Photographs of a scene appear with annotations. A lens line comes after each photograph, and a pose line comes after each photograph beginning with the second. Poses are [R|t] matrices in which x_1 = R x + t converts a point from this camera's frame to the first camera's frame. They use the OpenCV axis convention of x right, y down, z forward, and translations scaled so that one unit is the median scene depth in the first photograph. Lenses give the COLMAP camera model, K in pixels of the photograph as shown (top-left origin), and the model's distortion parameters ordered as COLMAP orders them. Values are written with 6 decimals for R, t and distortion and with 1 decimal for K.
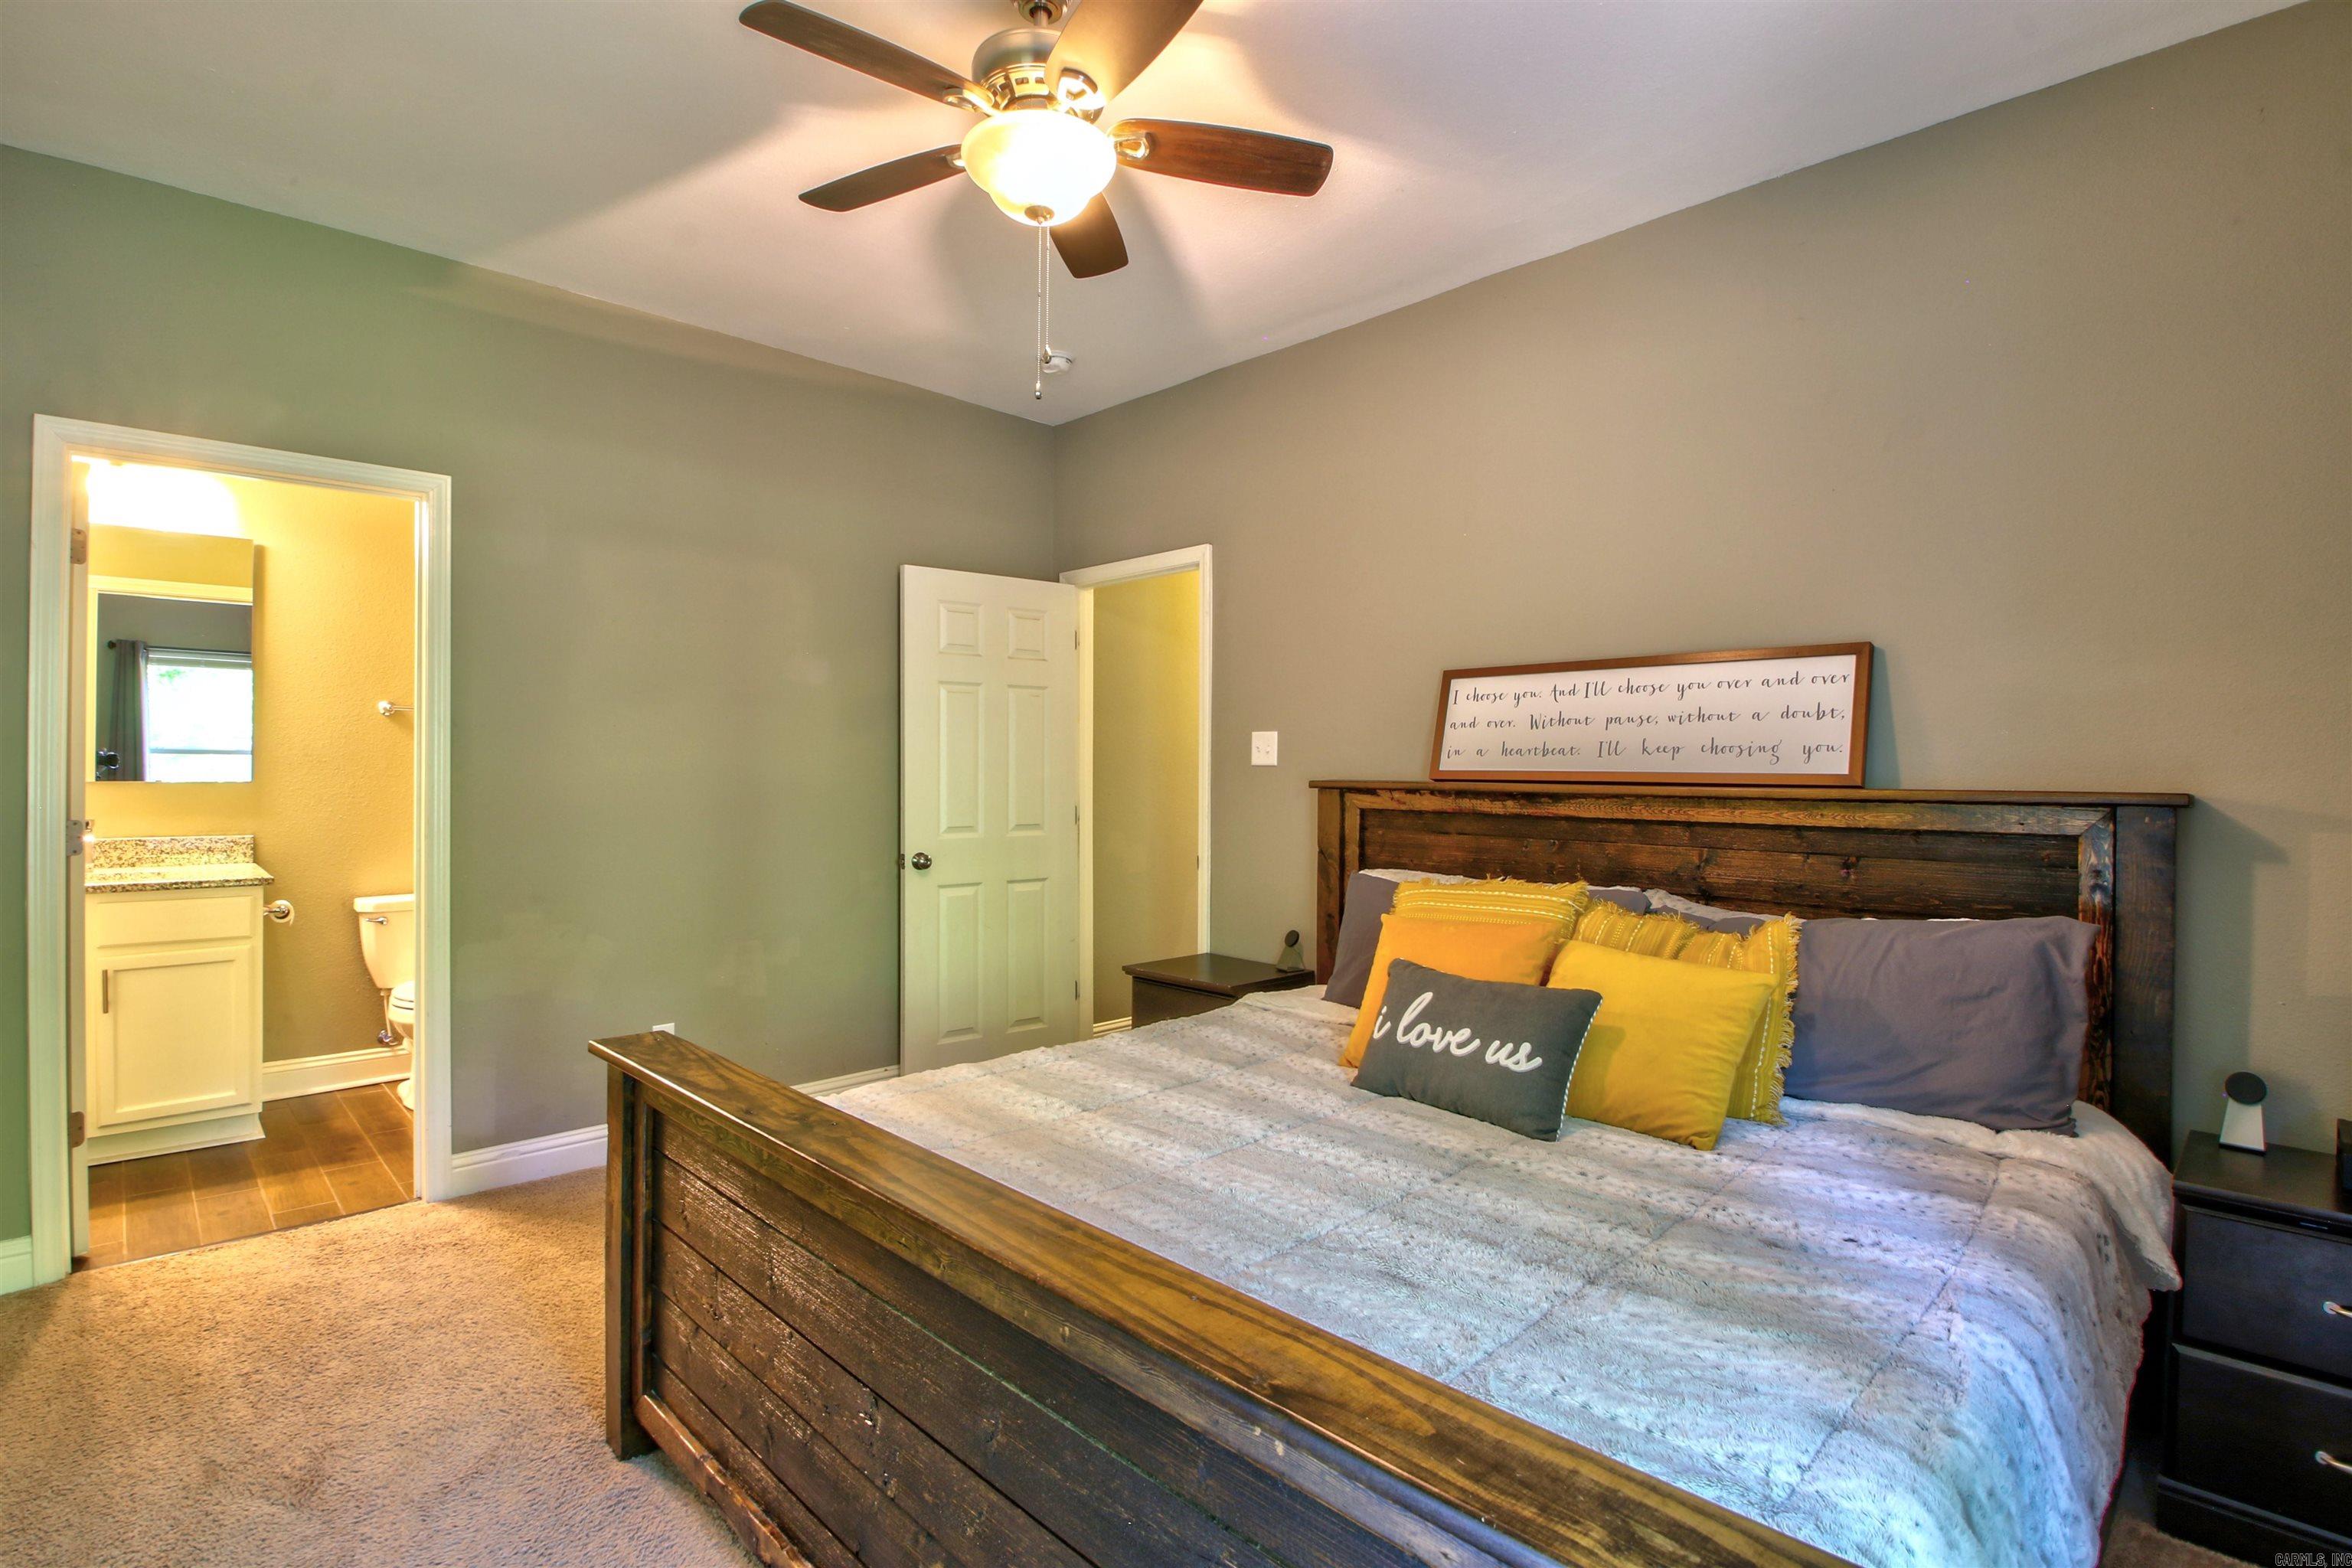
lens RADIAL K [[1096.7, 0, 1150.8], [0, 1096.7, 784.7], [0, 0, 1]] dist [-0.004364, -0.008820]
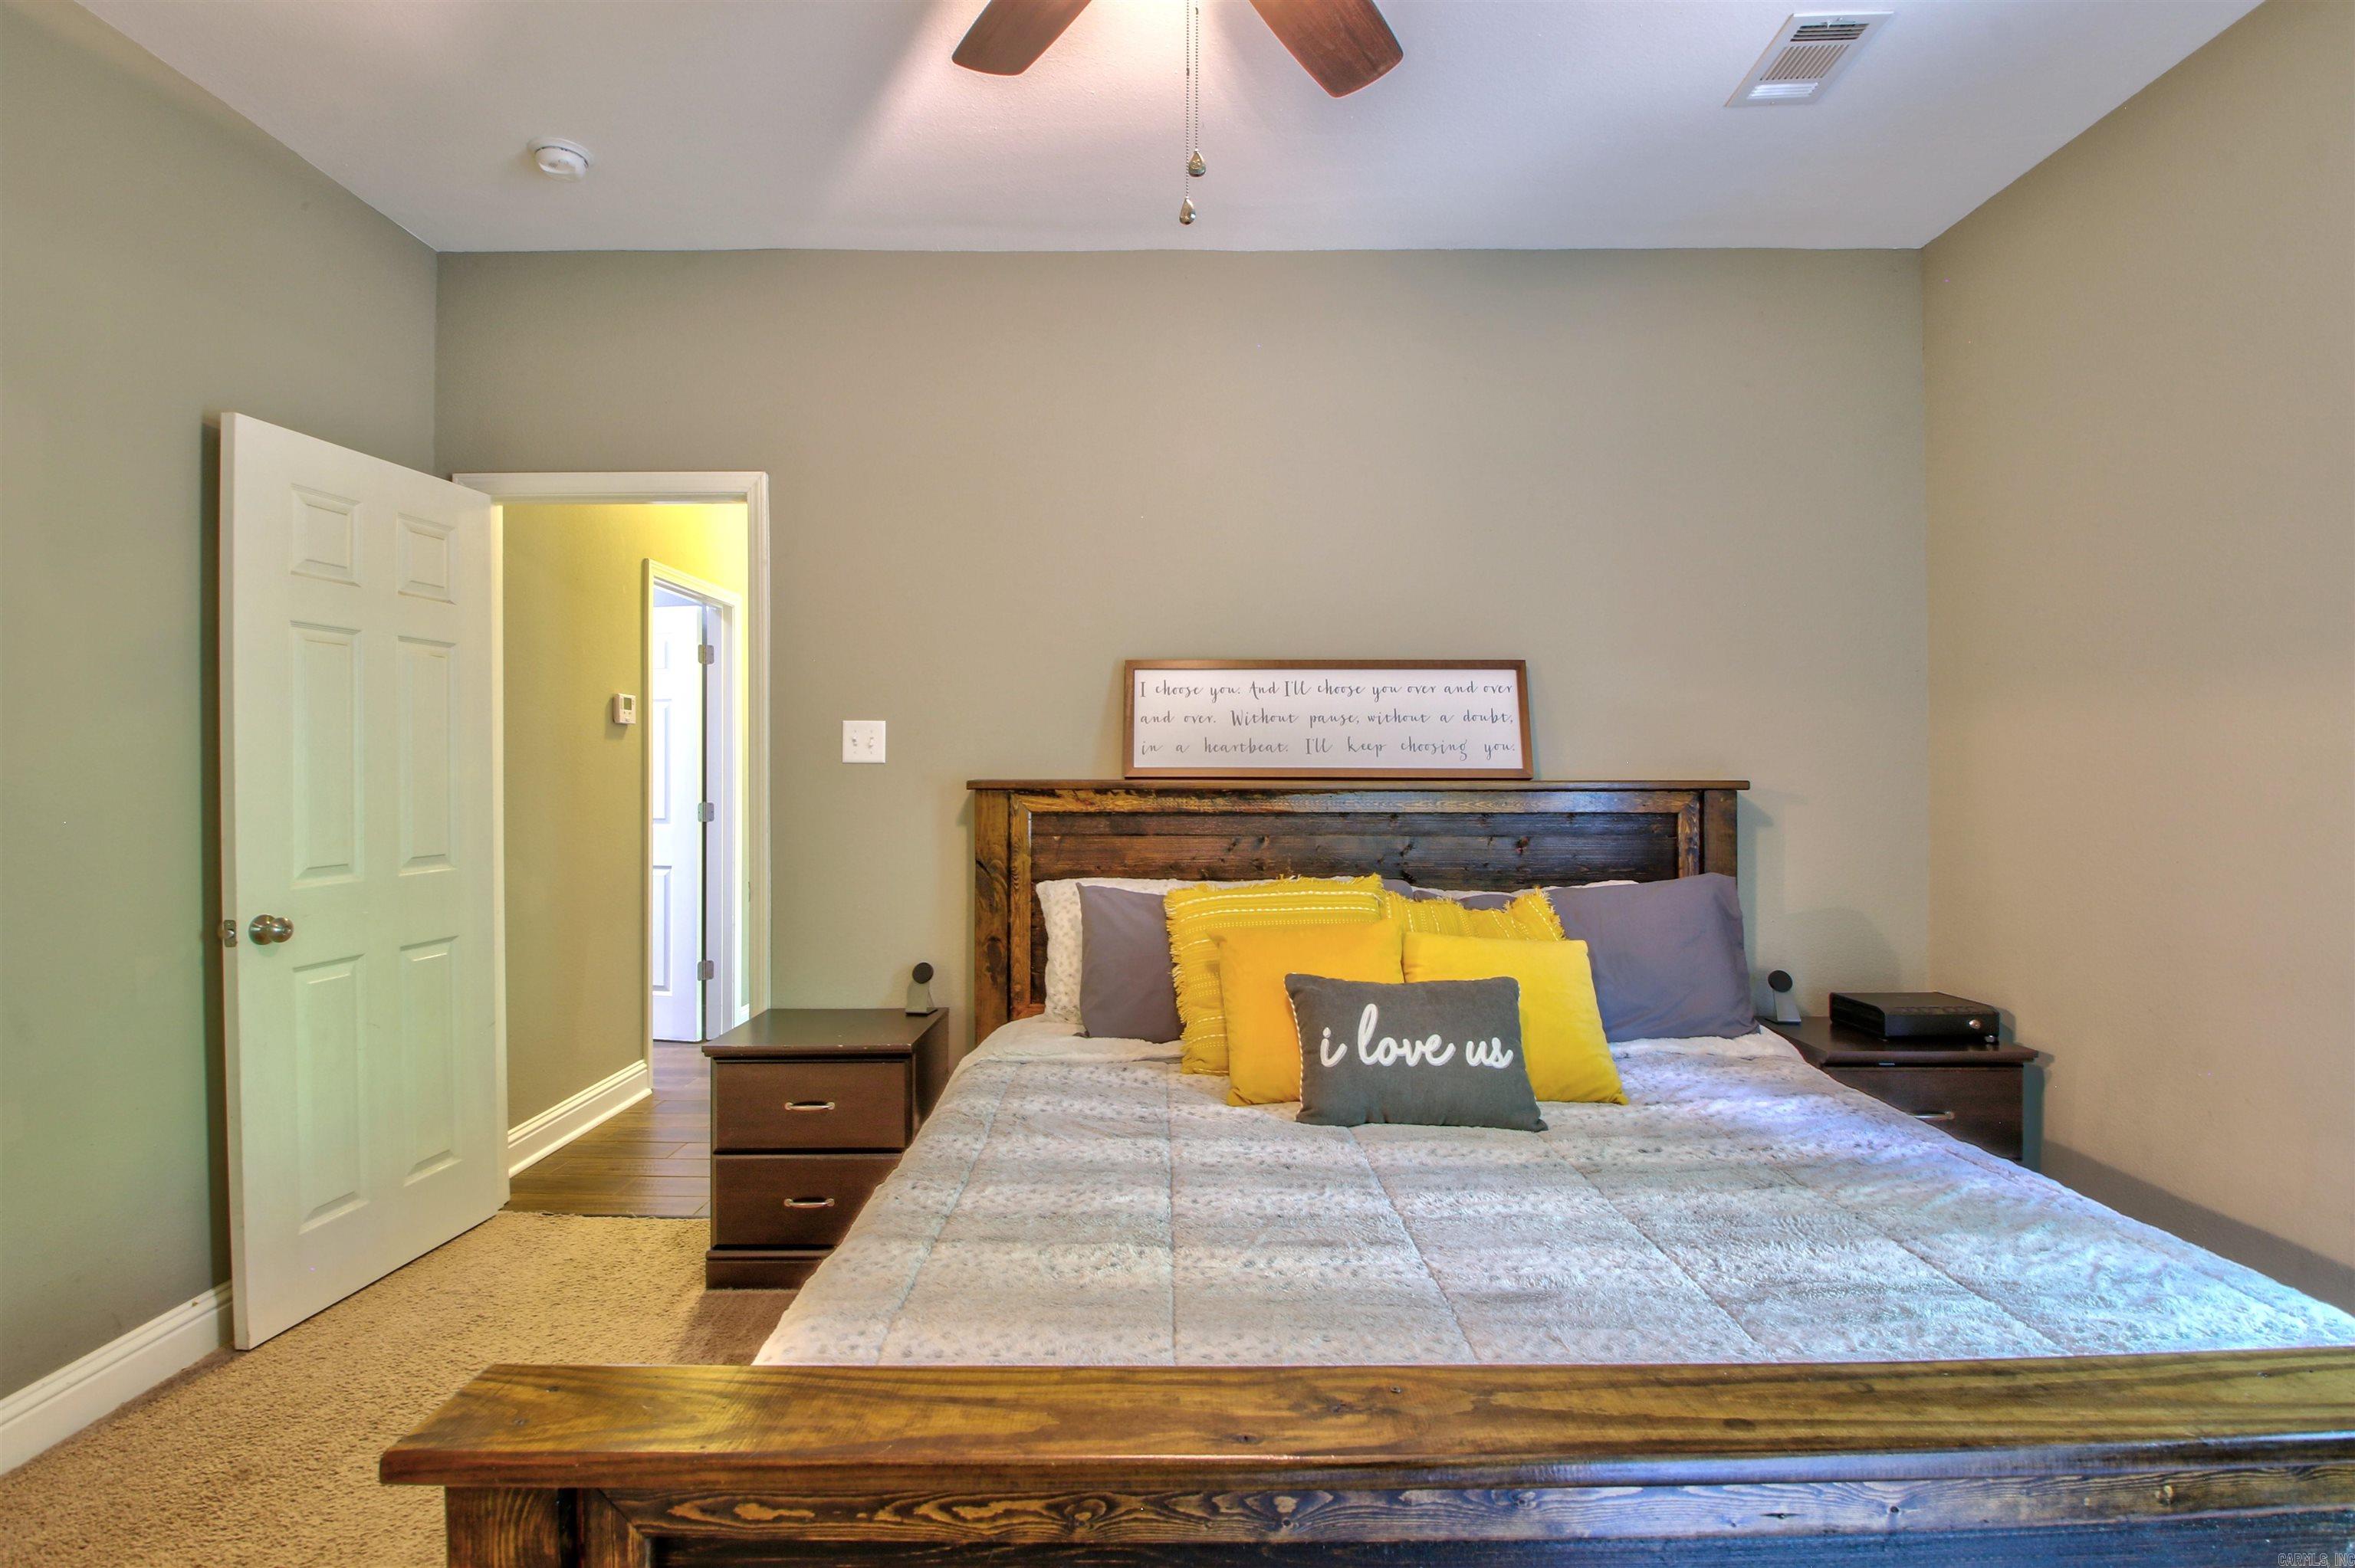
lens RADIAL K [[1098.0, 0, 1167.6], [0, 1098.0, 764.6], [0, 0, 1]] dist [-0.004364, -0.008820]
pose [[0.694414, -0.003377, 0.719568, -0.475544], [0.014625, 0.999849, -0.009421, -0.007950], [-0.719427, 0.017066, 0.694358, 0.416280]]
